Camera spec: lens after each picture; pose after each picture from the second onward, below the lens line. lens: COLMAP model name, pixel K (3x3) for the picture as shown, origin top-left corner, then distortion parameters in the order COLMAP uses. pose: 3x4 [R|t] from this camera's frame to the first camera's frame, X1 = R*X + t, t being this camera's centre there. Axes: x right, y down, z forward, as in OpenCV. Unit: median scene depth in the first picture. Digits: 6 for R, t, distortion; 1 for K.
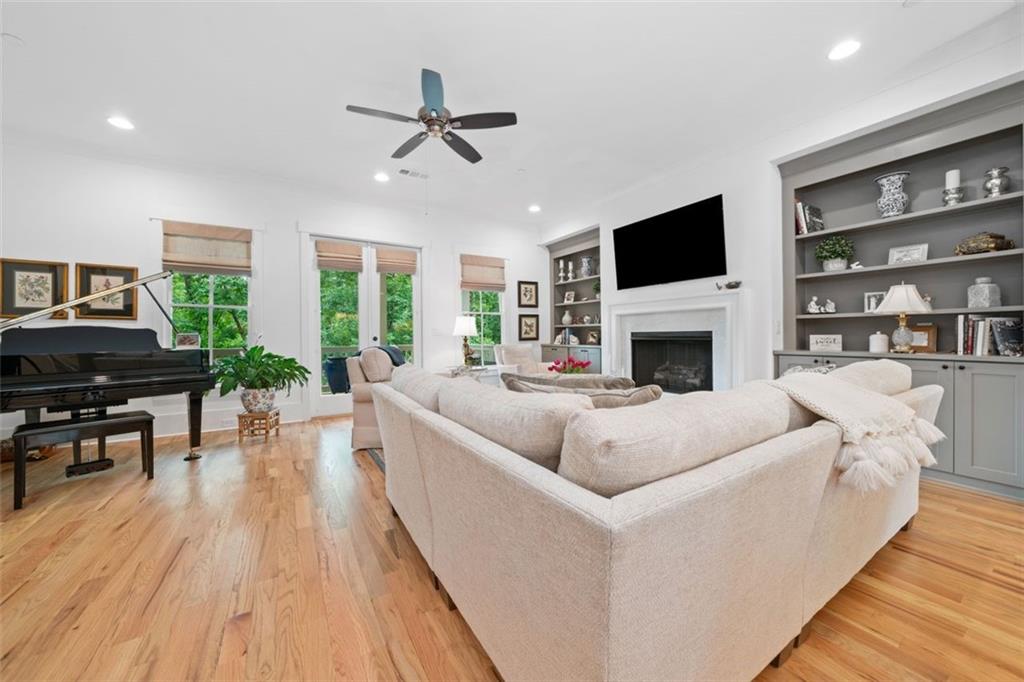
lens RADIAL K [[373.2, 0, 511.4], [0, 373.2, 335.8], [0, 0, 1]] dist [-0.005458, 0.000057]
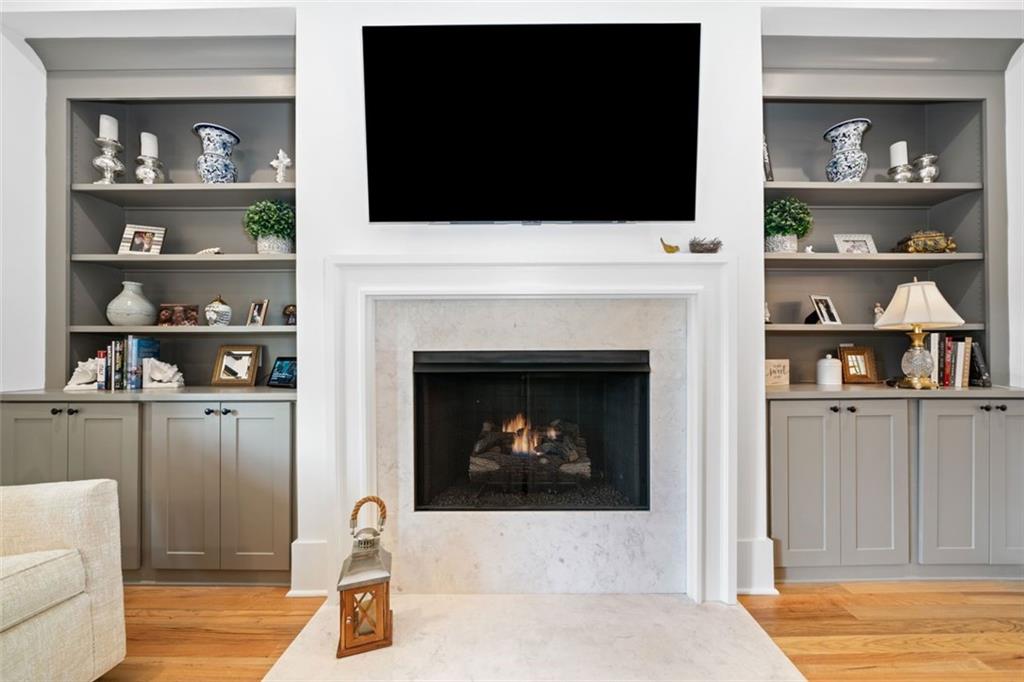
lens RADIAL K [[373.2, 0, 512.7], [0, 373.2, 349.2], [0, 0, 1]] dist [-0.005458, 0.000057]
pose [[0.543598, 0.015546, 0.839202, 0.066475], [0.000474, 0.999823, -0.018829, -0.004491], [-0.839345, 0.010634, 0.543495, 0.593090]]
